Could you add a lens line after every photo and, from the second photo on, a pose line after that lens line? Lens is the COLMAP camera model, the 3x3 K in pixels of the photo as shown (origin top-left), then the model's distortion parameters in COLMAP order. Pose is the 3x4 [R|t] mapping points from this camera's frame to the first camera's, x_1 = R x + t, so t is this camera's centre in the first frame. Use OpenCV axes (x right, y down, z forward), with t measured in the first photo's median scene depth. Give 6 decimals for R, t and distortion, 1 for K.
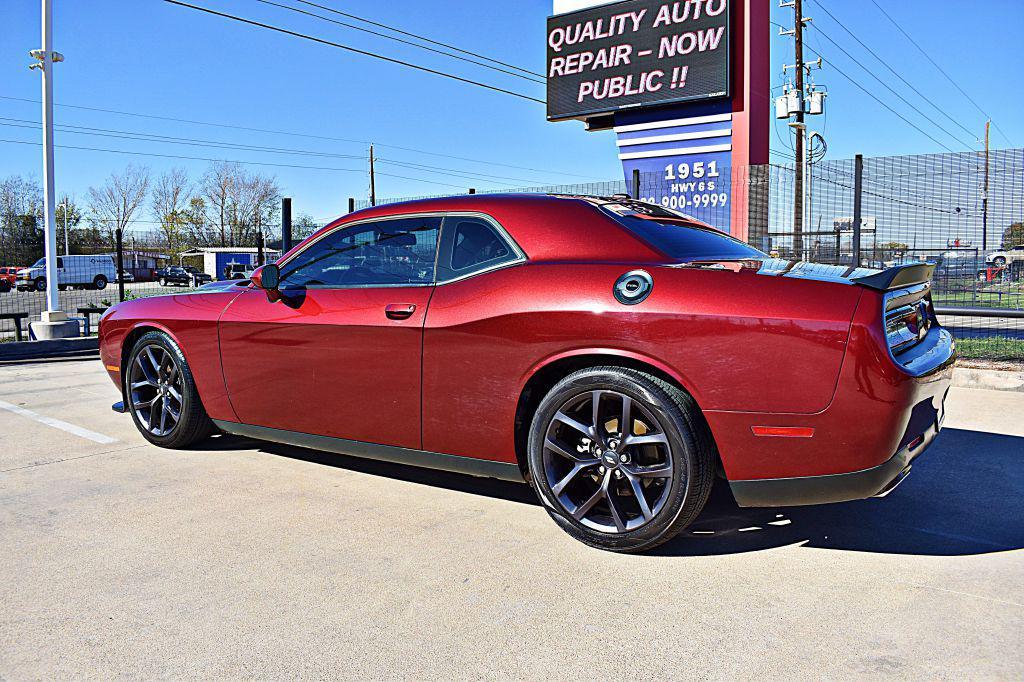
lens RADIAL K [[799.8, 0, 509.3], [0, 799.8, 325.8], [0, 0, 1]] dist [-0.091579, 0.009647]
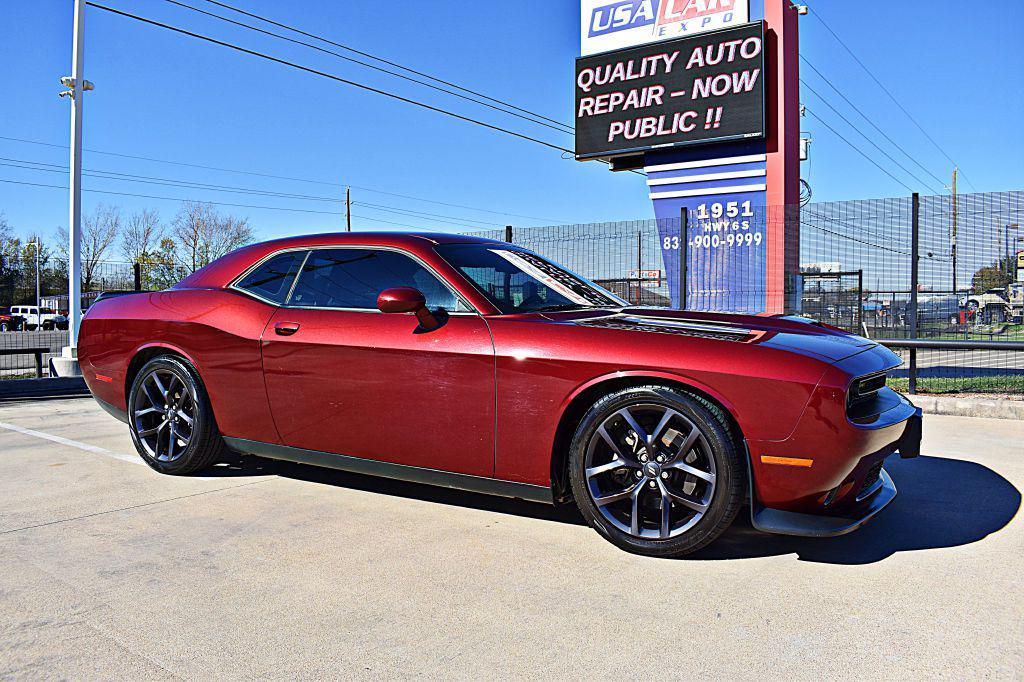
lens RADIAL K [[799.8, 0, 509.3], [0, 799.8, 325.8], [0, 0, 1]] dist [-0.091579, 0.009647]
pose [[0.999137, 0.003907, 0.041359, -0.083235], [-0.001608, 0.998459, -0.055467, 0.007239], [-0.041512, 0.055352, 0.997604, 0.014838]]
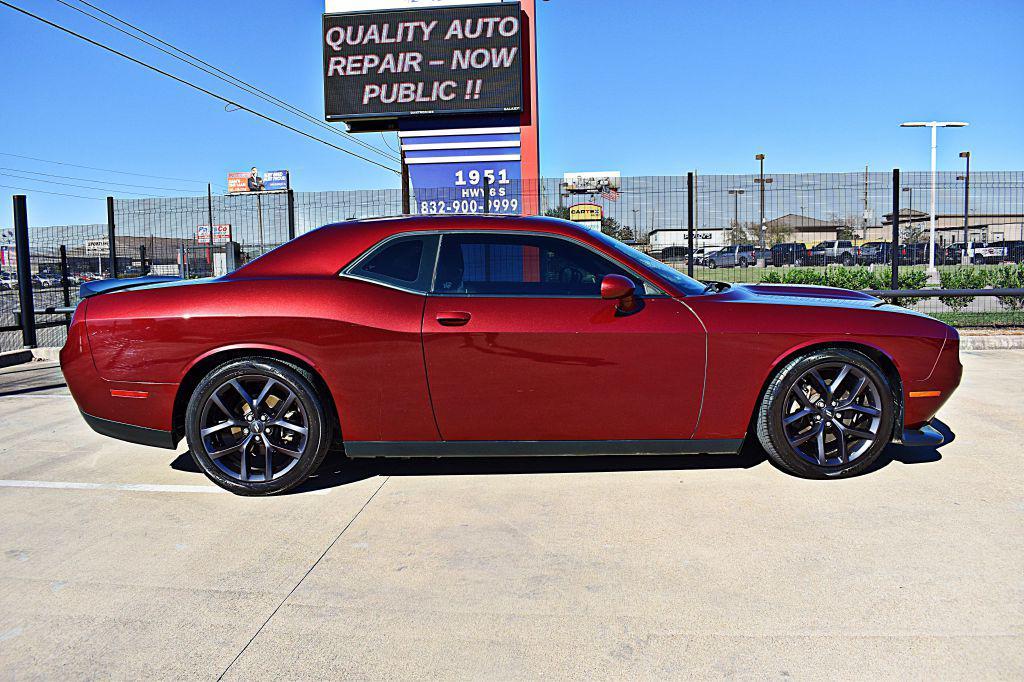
lens RADIAL K [[792.5, 0, 511.2], [0, 792.5, 341.7], [0, 0, 1]] dist [-0.100840, 0.015857]
pose [[0.832870, -0.073844, 0.548520, -0.335693], [0.061390, 0.997270, 0.041042, -0.013544], [-0.550053, -0.000509, 0.835130, 0.079645]]
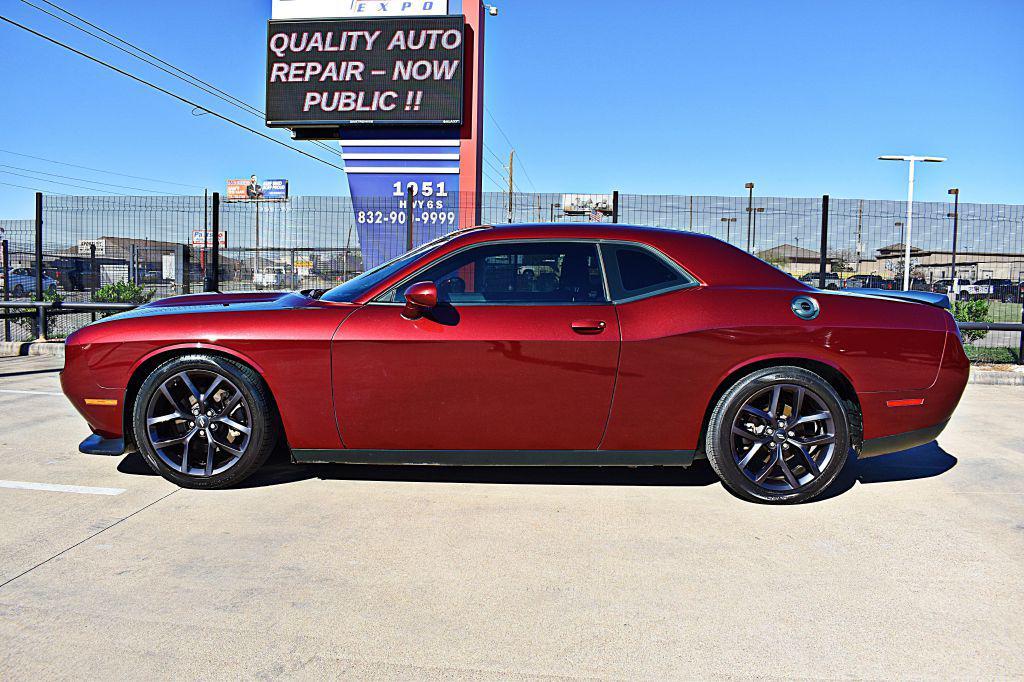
lens RADIAL K [[792.5, 0, 511.2], [0, 792.5, 341.7], [0, 0, 1]] dist [-0.100840, 0.015857]
pose [[0.831696, -0.025592, 0.554640, -0.258668], [0.018990, 0.999664, 0.017650, -0.005751], [-0.554906, -0.004146, 0.831903, 0.043766]]
